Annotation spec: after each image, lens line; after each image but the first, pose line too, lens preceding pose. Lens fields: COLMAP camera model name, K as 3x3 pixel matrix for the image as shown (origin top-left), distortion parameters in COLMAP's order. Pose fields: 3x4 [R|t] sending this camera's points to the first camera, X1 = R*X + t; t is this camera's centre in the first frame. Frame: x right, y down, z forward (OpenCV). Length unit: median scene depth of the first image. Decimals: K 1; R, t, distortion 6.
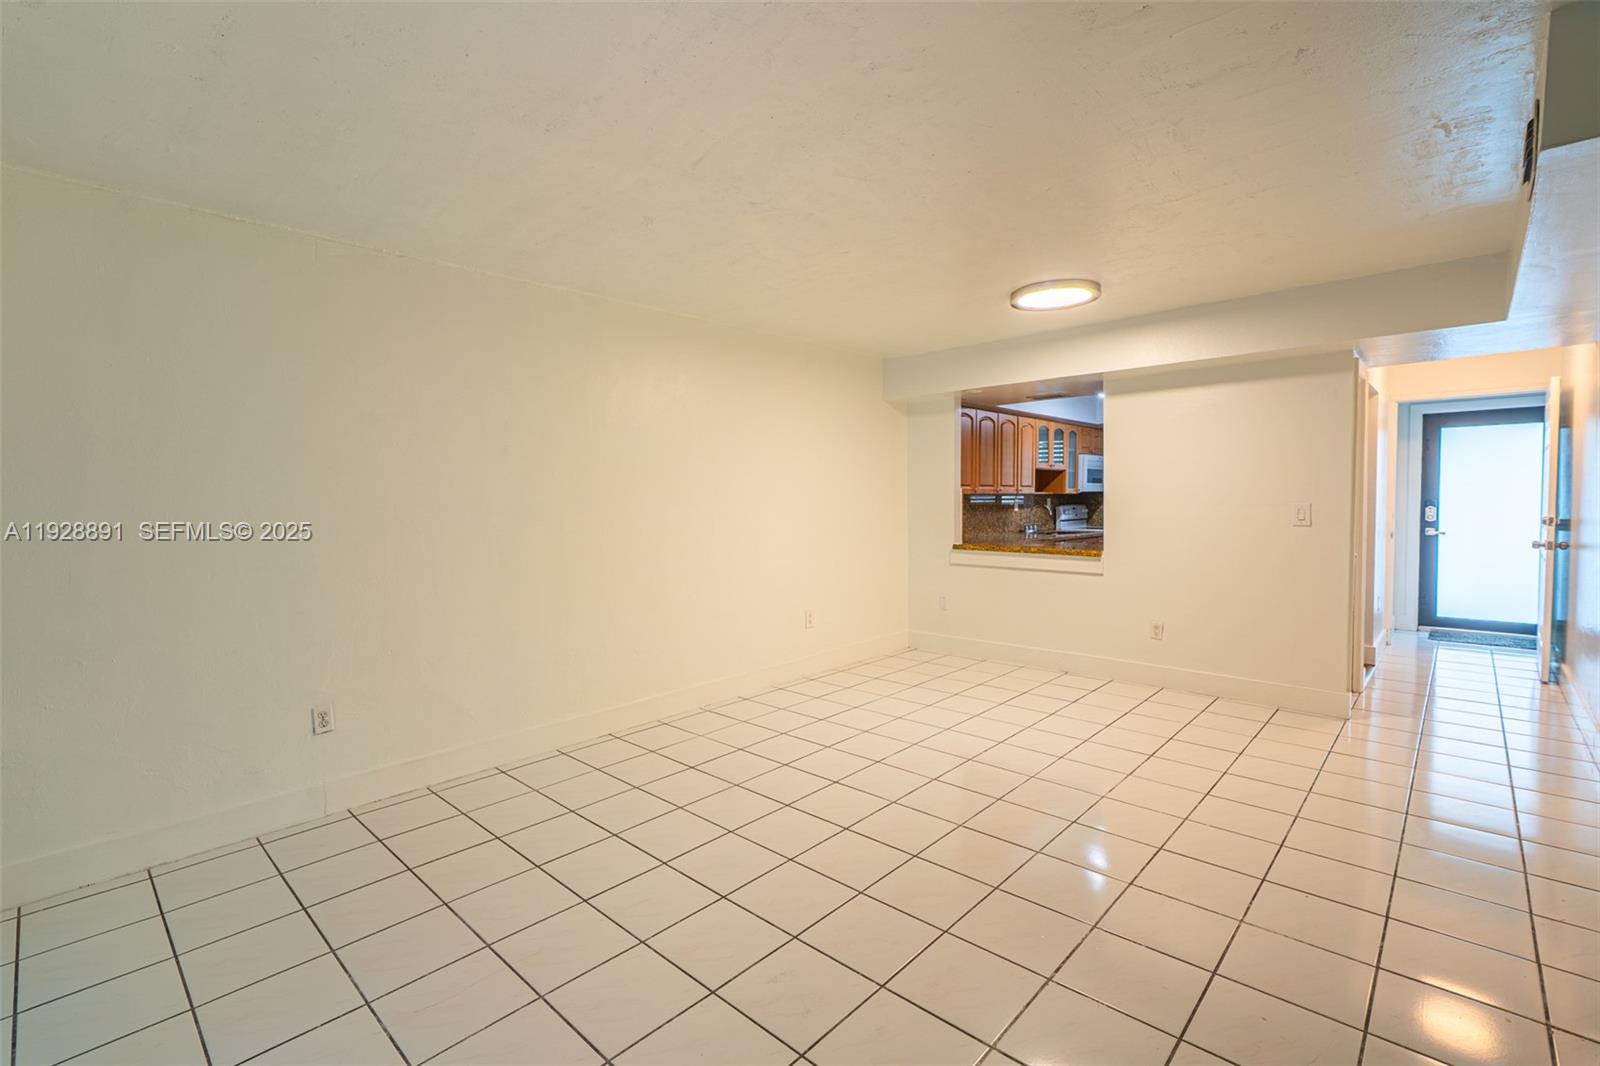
lens RADIAL K [[723.4, 0, 800.0], [0, 723.4, 533.0], [0, 0, 1]] dist [-0.000583, -0.012074]
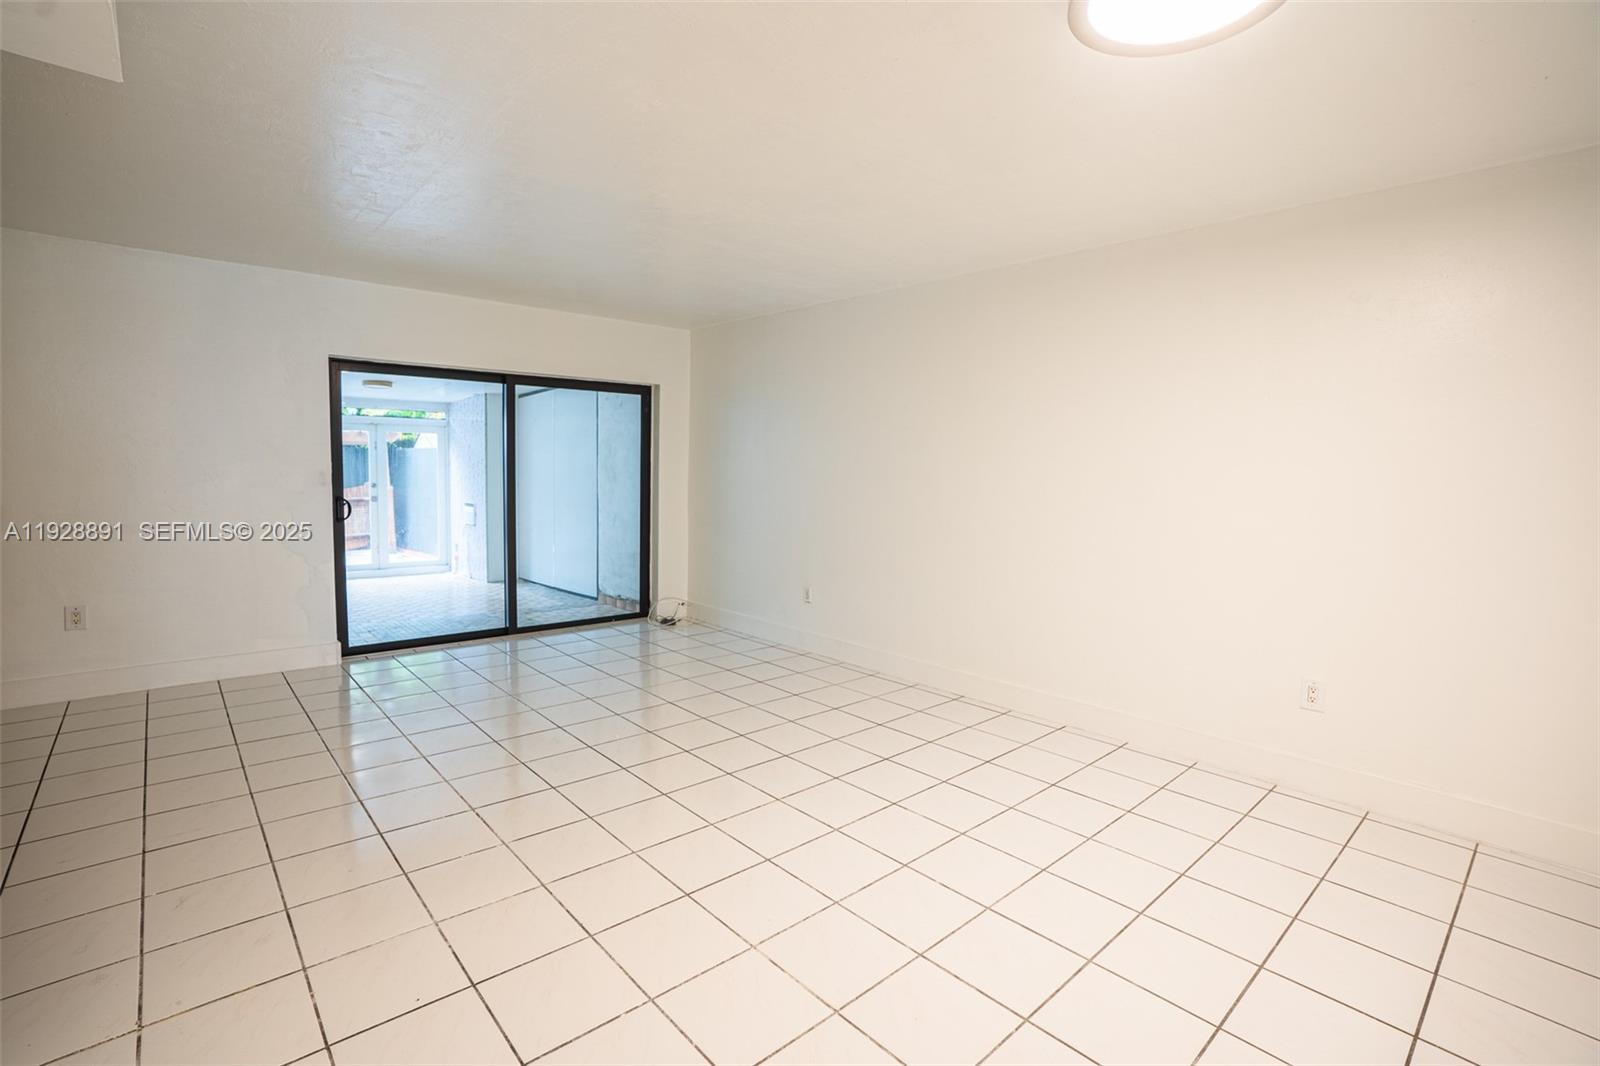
lens RADIAL K [[733.3, 0, 800.0], [0, 733.3, 533.0], [0, 0, 1]] dist [-0.054044, 0.000430]
pose [[0.996027, 0.037887, -0.080590, -0.118802], [-0.035024, 0.998714, 0.036649, -0.002700], [0.081875, -0.033680, 0.996073, 0.113537]]
